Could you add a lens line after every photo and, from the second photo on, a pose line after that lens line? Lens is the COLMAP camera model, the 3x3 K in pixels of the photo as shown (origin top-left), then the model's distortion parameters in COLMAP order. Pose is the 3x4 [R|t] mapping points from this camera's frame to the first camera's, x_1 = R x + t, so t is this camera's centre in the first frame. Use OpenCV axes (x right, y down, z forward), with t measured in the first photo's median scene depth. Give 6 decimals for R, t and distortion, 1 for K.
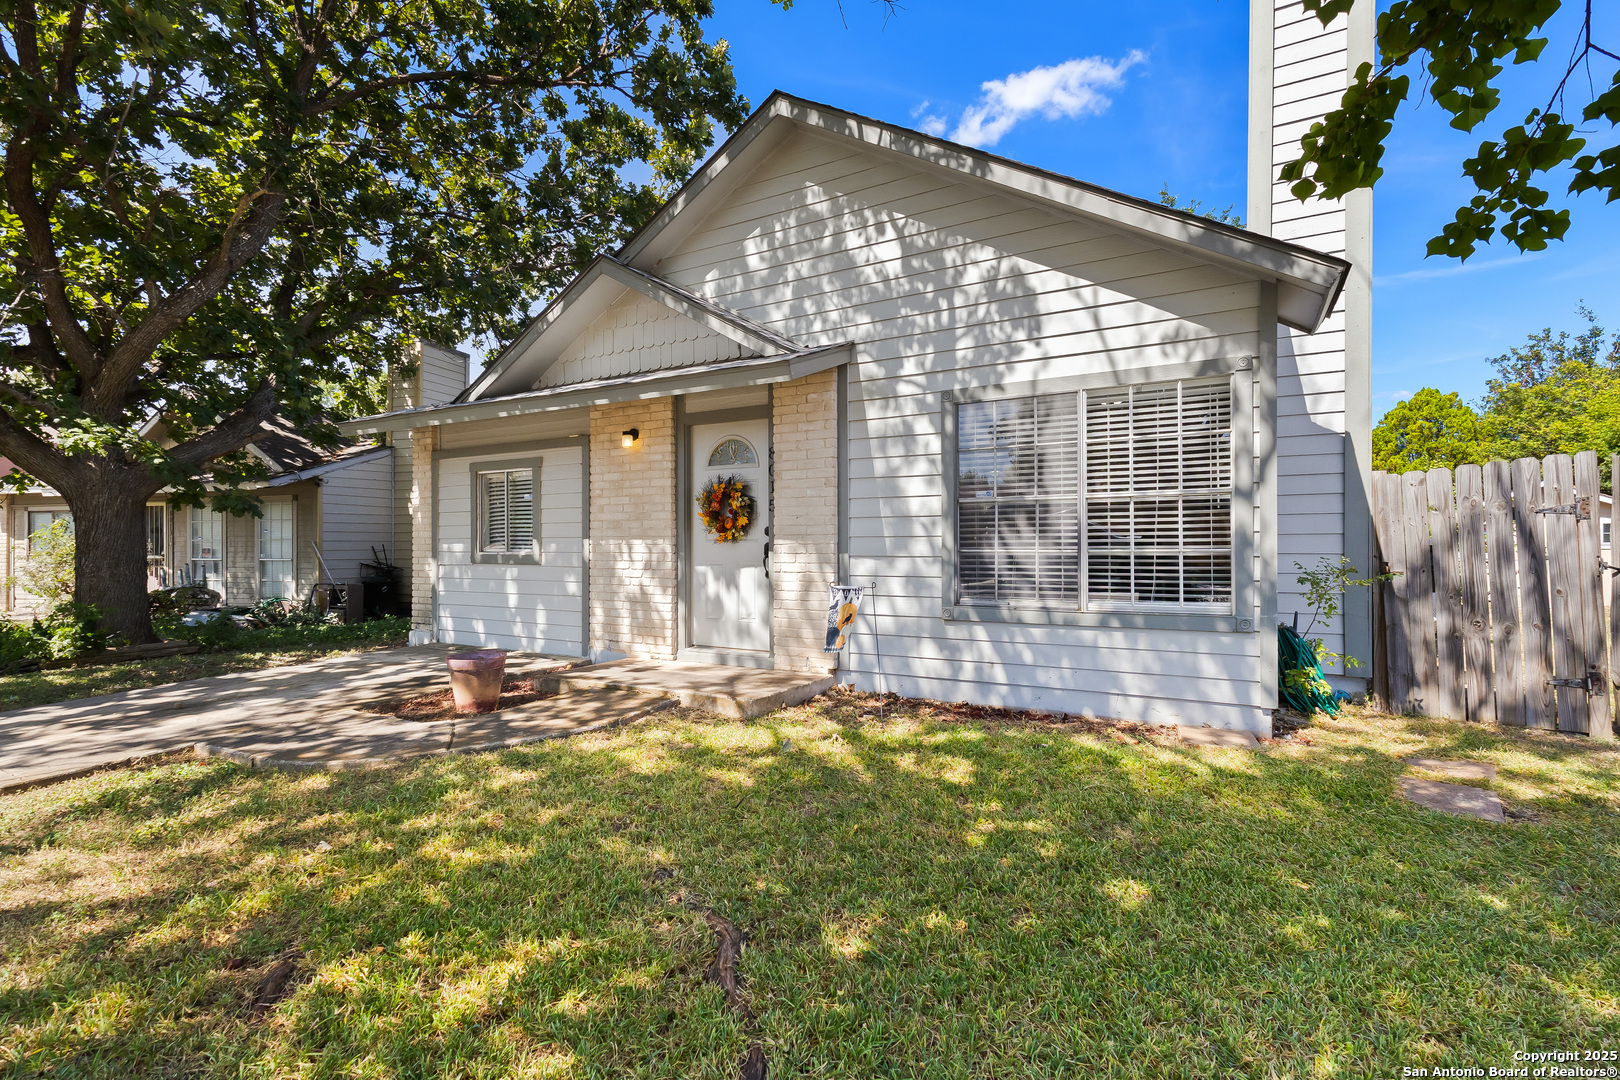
lens RADIAL K [[753.8, 0, 820.7], [0, 753.8, 531.4], [0, 0, 1]] dist [-0.001710, 0.004826]
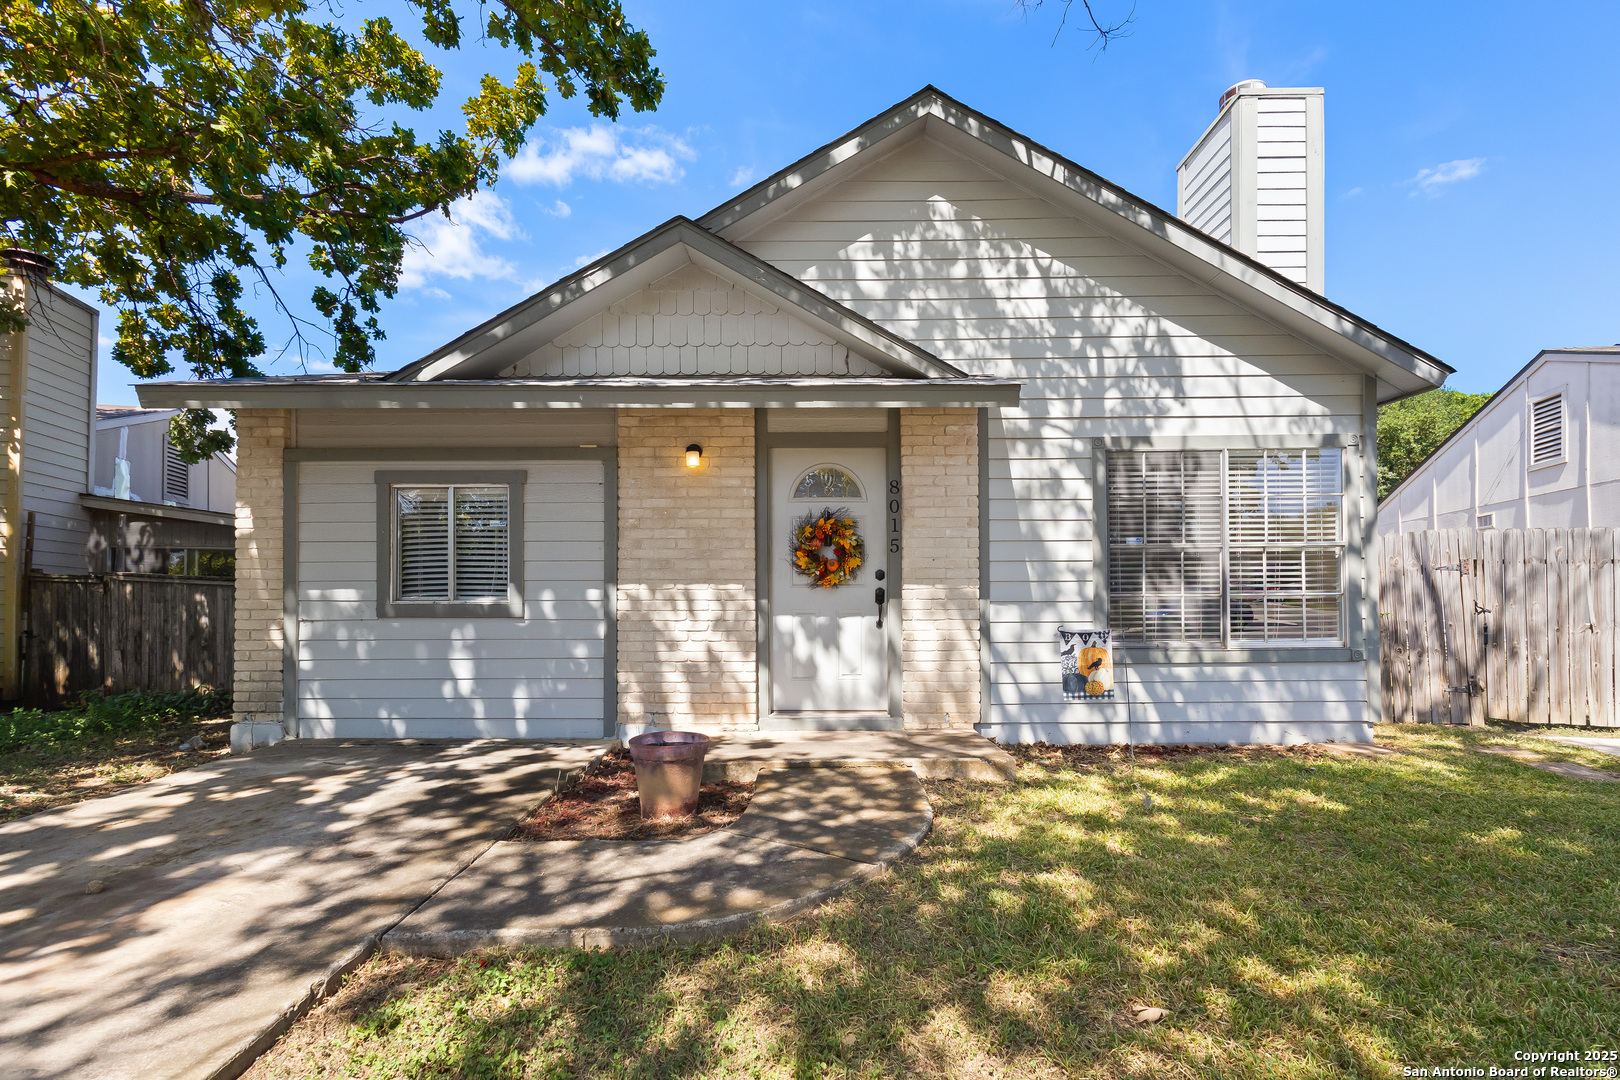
lens RADIAL K [[753.8, 0, 787.4], [0, 753.8, 584.1], [0, 0, 1]] dist [-0.001710, 0.004826]
pose [[0.869797, 0.016780, 0.493125, -0.642557], [-0.006723, 0.999732, -0.022161, 0.032609], [-0.493364, 0.015961, 0.869676, 0.304578]]
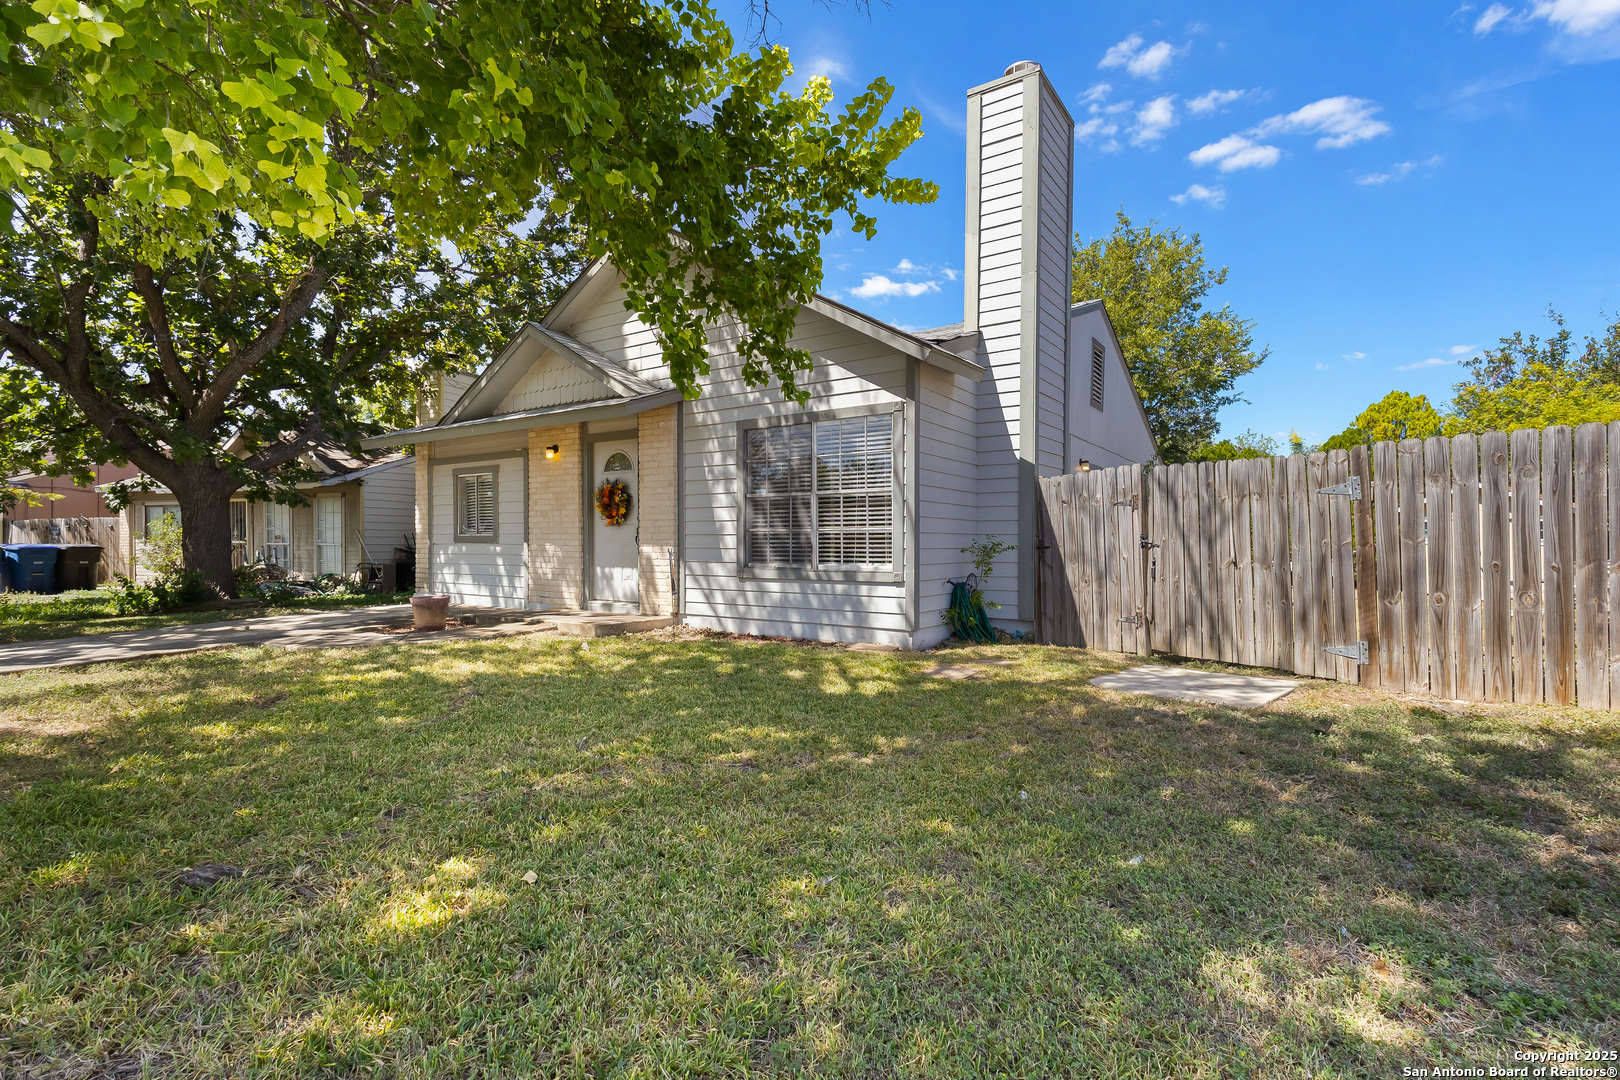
lens RADIAL K [[753.8, 0, 821.8], [0, 753.8, 539.7], [0, 0, 1]] dist [-0.001710, 0.004826]
pose [[0.997286, 0.005596, -0.073412, 0.401929], [-0.004680, 0.999909, 0.012647, 0.022138], [0.073477, -0.012269, 0.997221, -0.412345]]
